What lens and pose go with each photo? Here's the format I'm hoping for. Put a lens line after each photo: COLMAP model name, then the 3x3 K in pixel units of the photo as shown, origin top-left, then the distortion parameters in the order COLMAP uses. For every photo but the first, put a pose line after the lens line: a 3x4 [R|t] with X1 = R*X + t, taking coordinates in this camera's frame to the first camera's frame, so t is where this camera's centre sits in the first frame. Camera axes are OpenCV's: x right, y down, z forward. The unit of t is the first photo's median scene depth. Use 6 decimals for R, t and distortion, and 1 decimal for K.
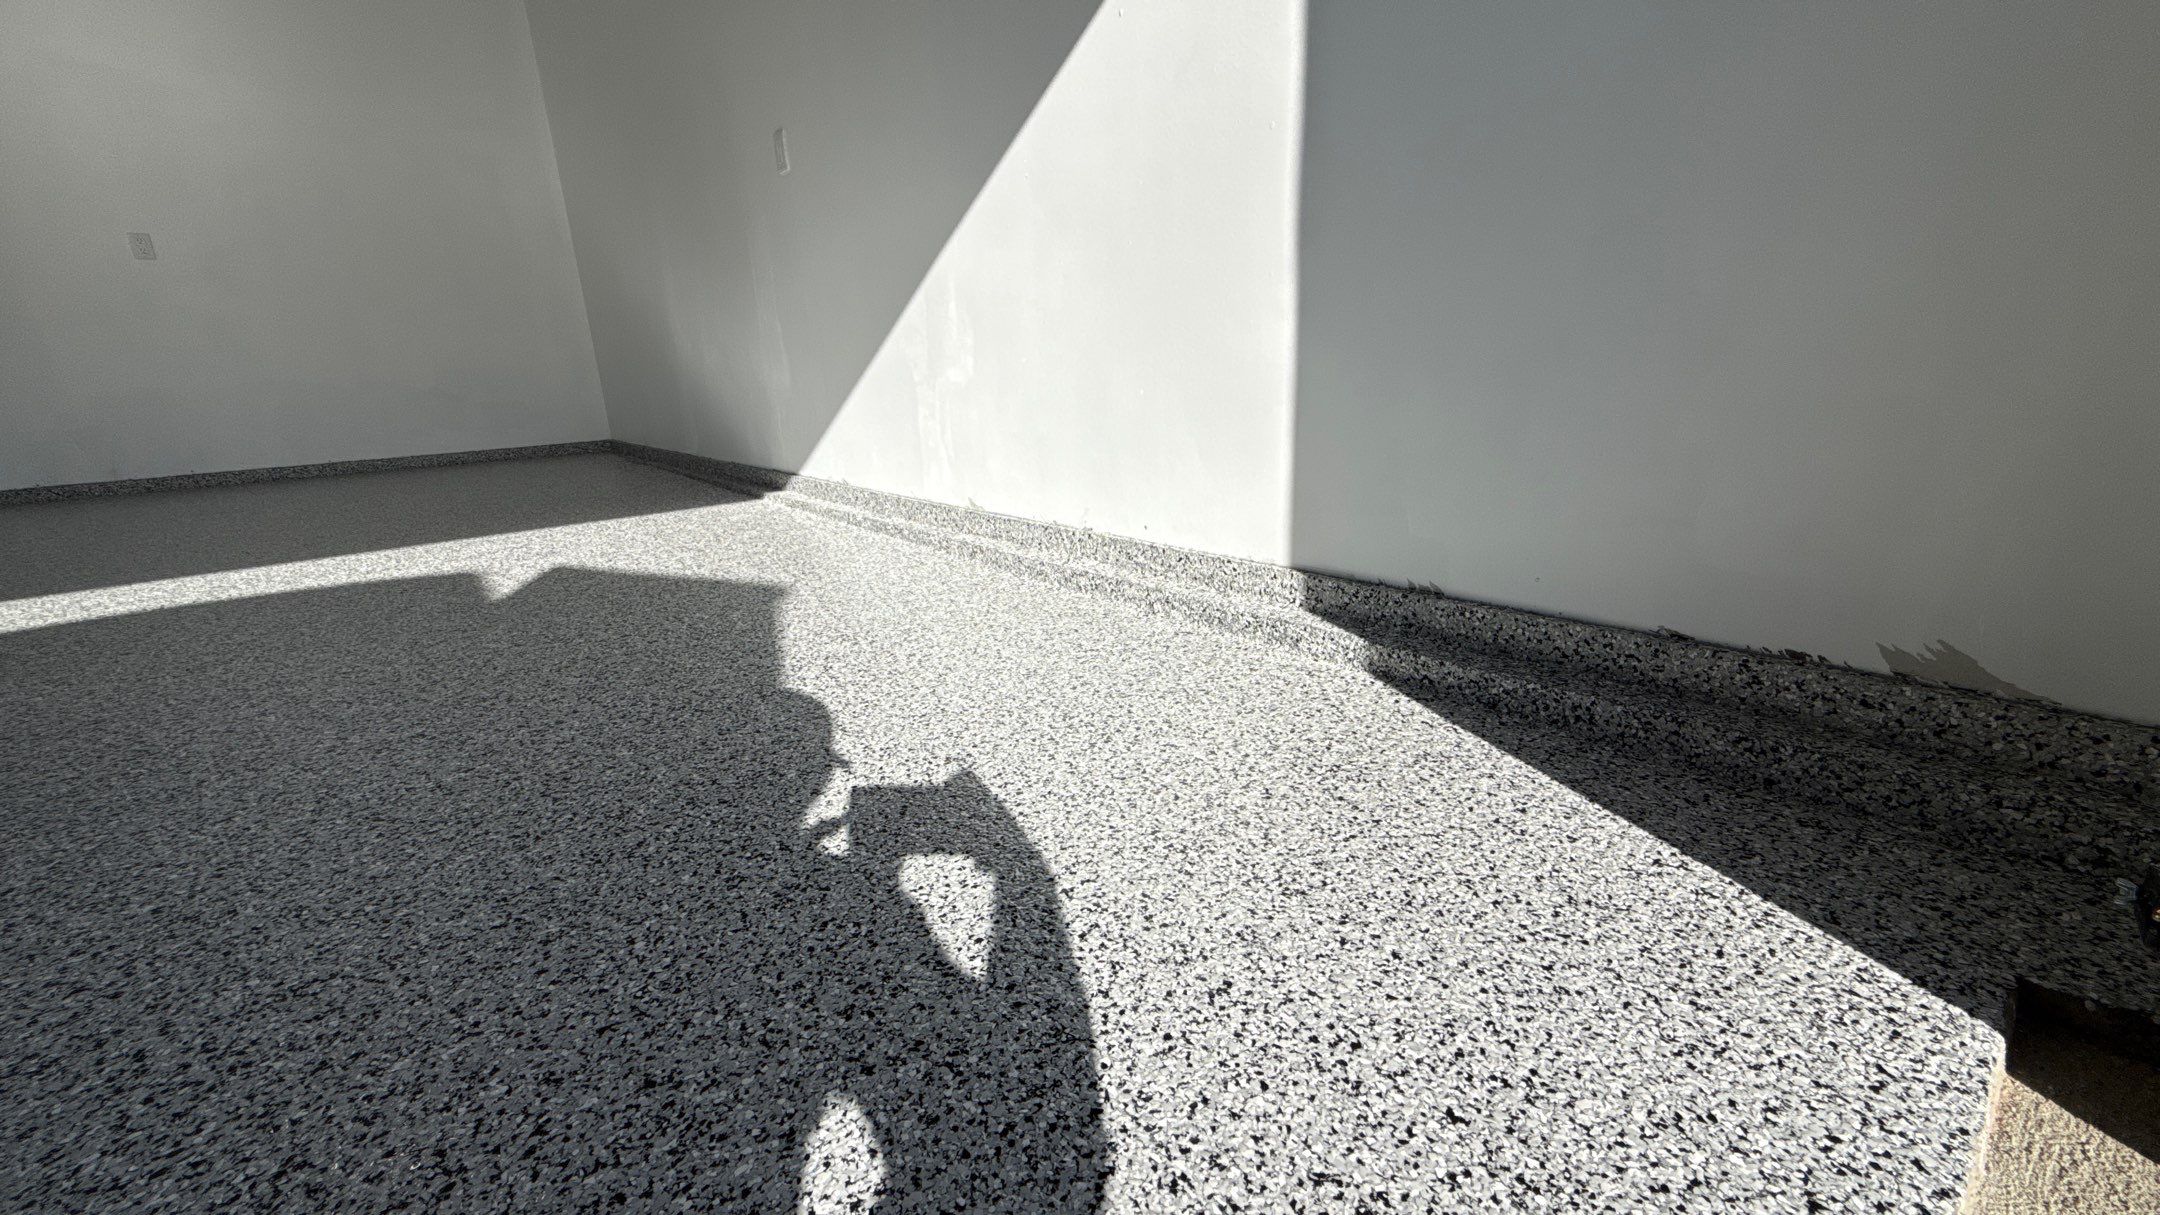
lens RADIAL K [[868.1, 0, 1077.7], [0, 868.1, 606.7], [0, 0, 1]] dist [-0.001449, 0.000797]
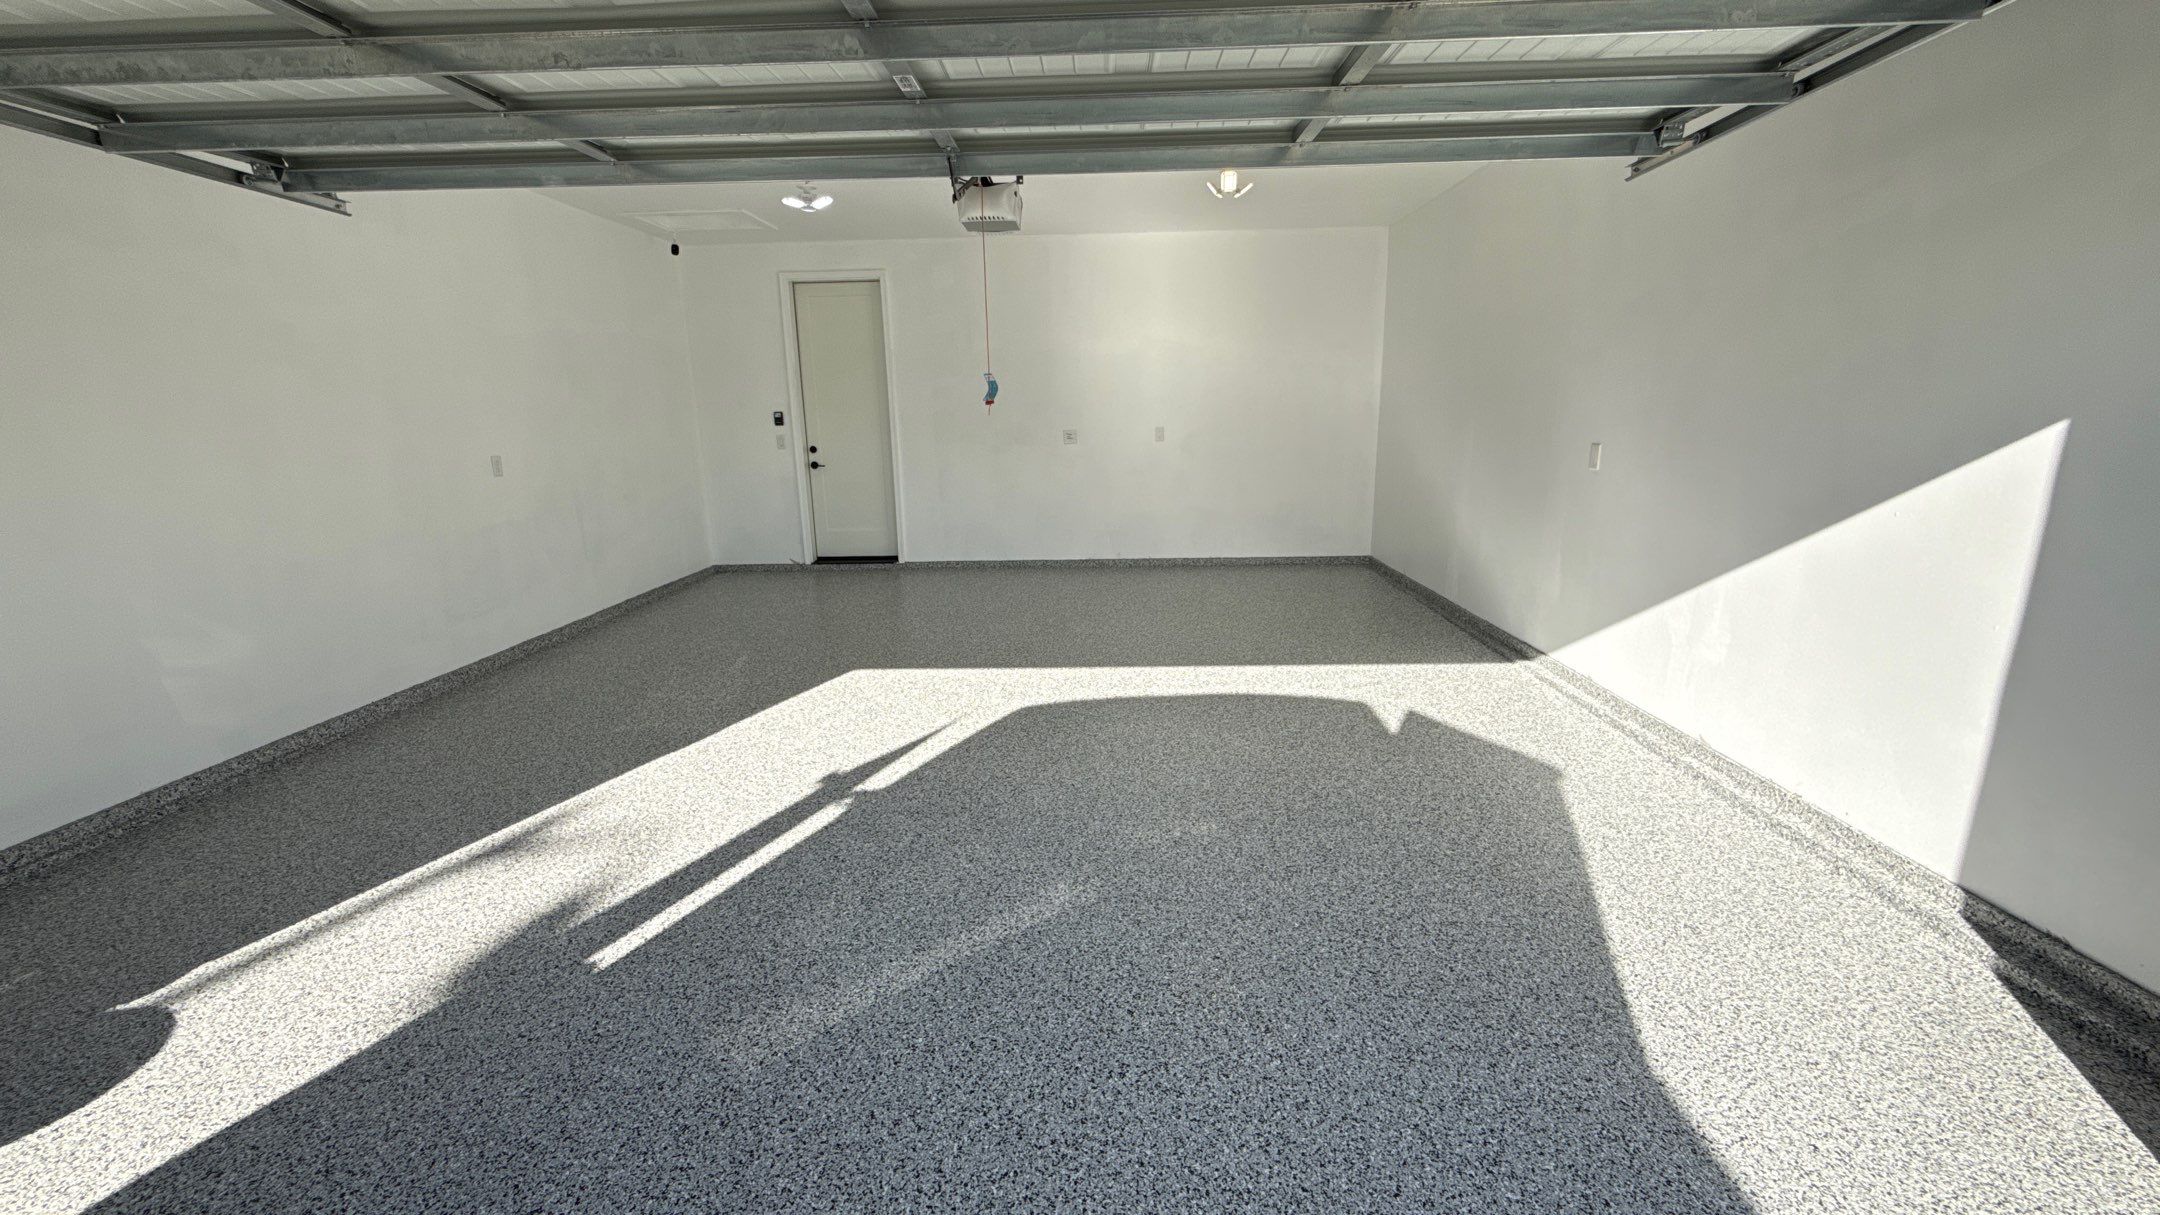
lens RADIAL K [[868.1, 0, 1077.0], [0, 868.1, 606.4], [0, 0, 1]] dist [-0.001449, 0.000797]
pose [[0.756310, 0.178979, -0.629255, -0.049220], [-0.200457, 0.978984, 0.037521, -0.234154], [0.622746, 0.097761, 0.776293, -1.046362]]
